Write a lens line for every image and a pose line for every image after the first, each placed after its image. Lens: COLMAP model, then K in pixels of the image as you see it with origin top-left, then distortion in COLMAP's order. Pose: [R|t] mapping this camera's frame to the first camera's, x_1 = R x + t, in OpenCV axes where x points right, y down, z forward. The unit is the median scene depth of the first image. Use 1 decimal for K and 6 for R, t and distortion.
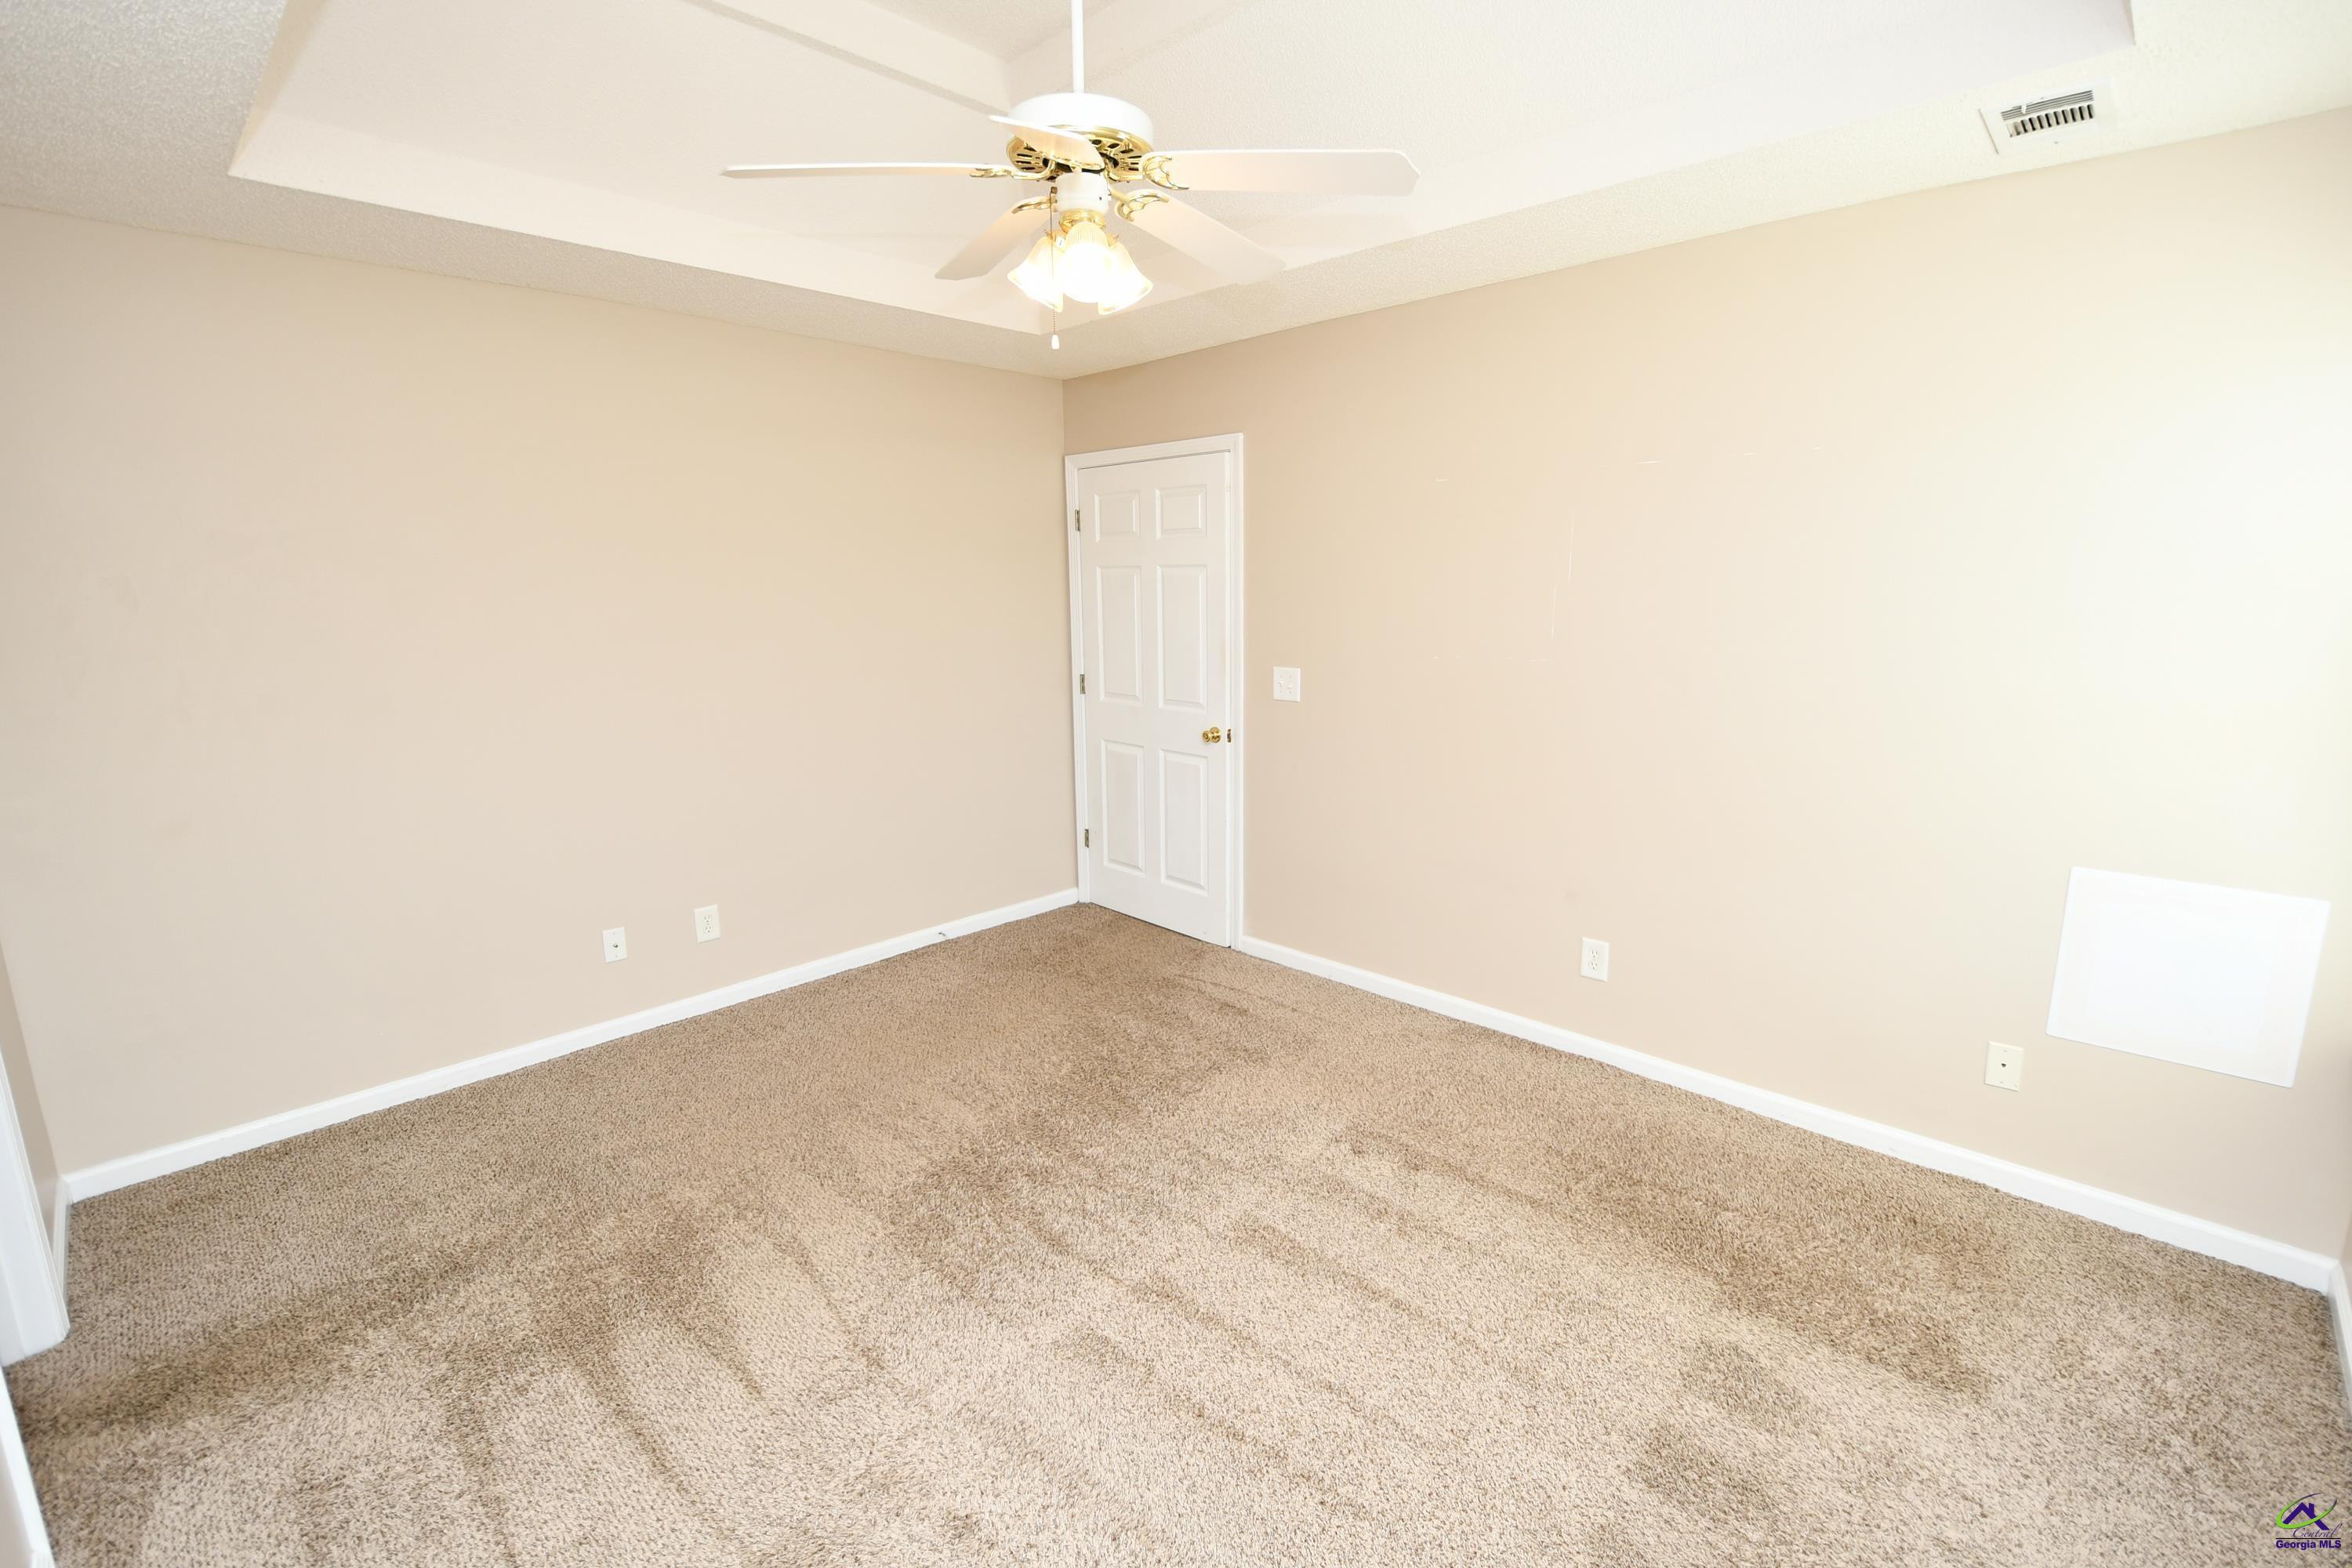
lens RADIAL K [[1034.7, 0, 1192.3], [0, 1034.7, 781.8], [0, 0, 1]] dist [0.014794, -0.015446]
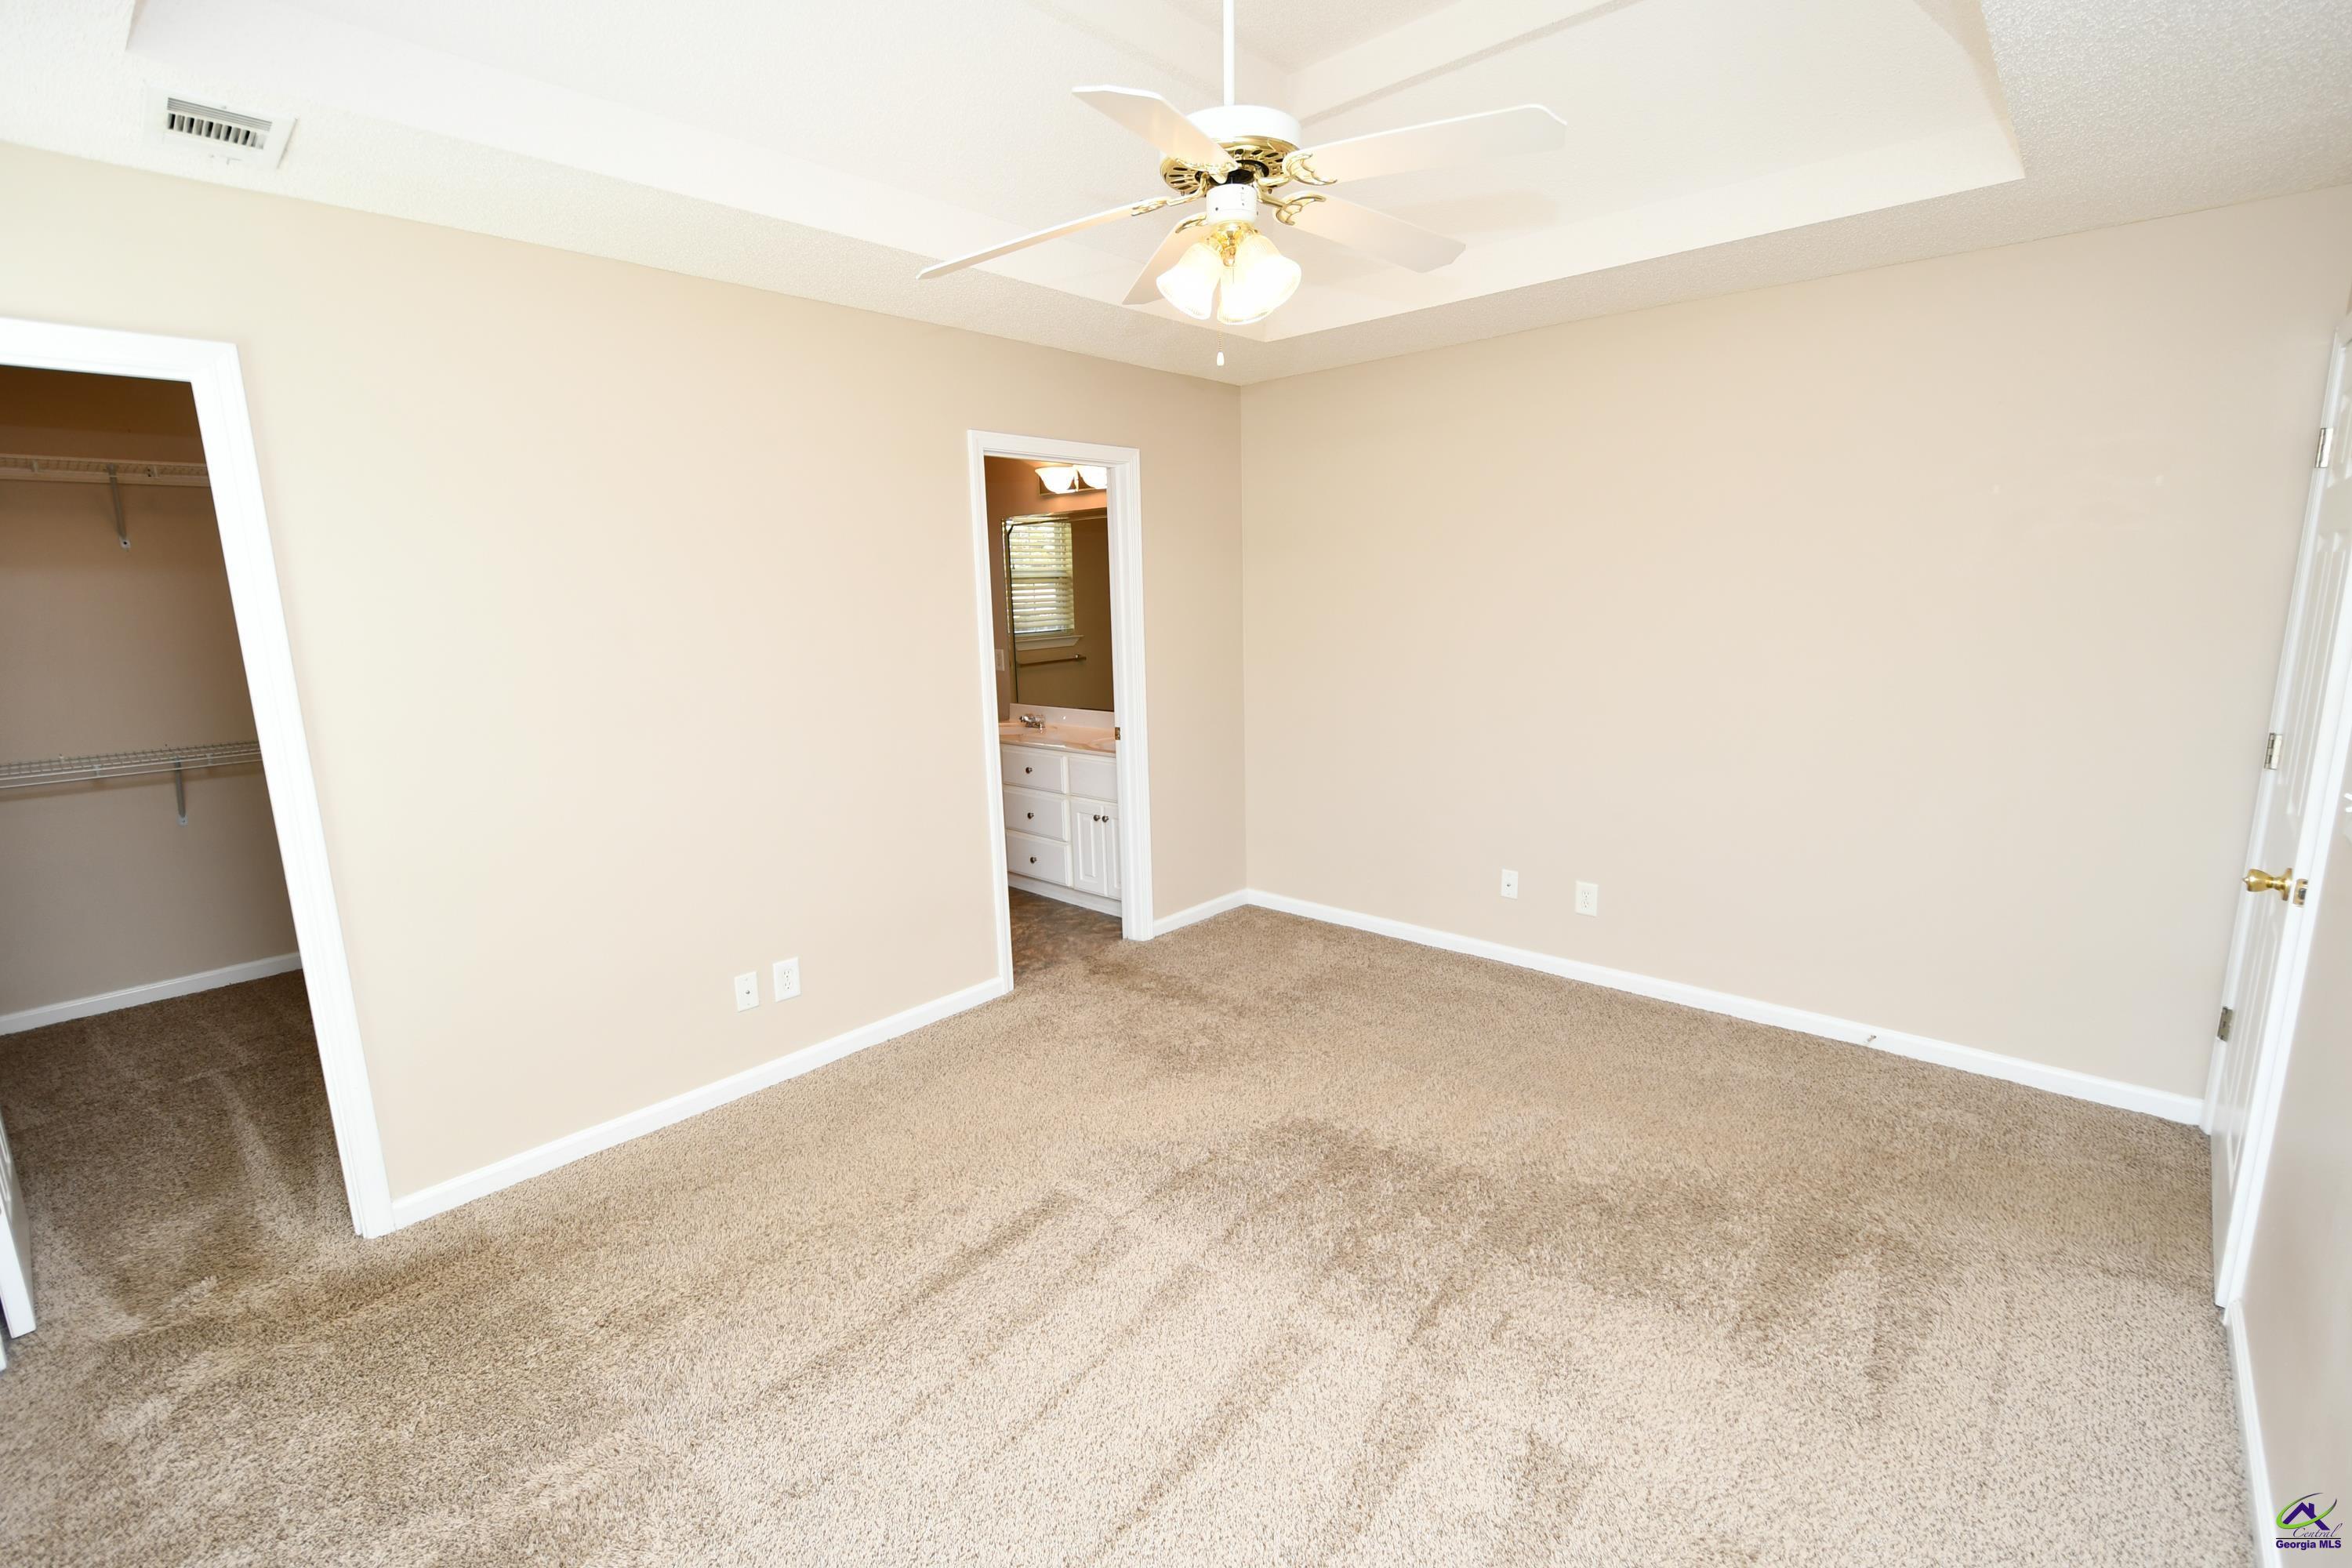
lens RADIAL K [[1058.2, 0, 1197.0], [0, 1058.2, 784.0], [0, 0, 1]] dist [0.000846, 0.000062]
pose [[0.019017, 0.195629, -0.980494, 0.684848], [-0.165463, 0.967764, 0.189880, -0.141165], [0.986033, 0.158625, 0.050774, 0.668074]]
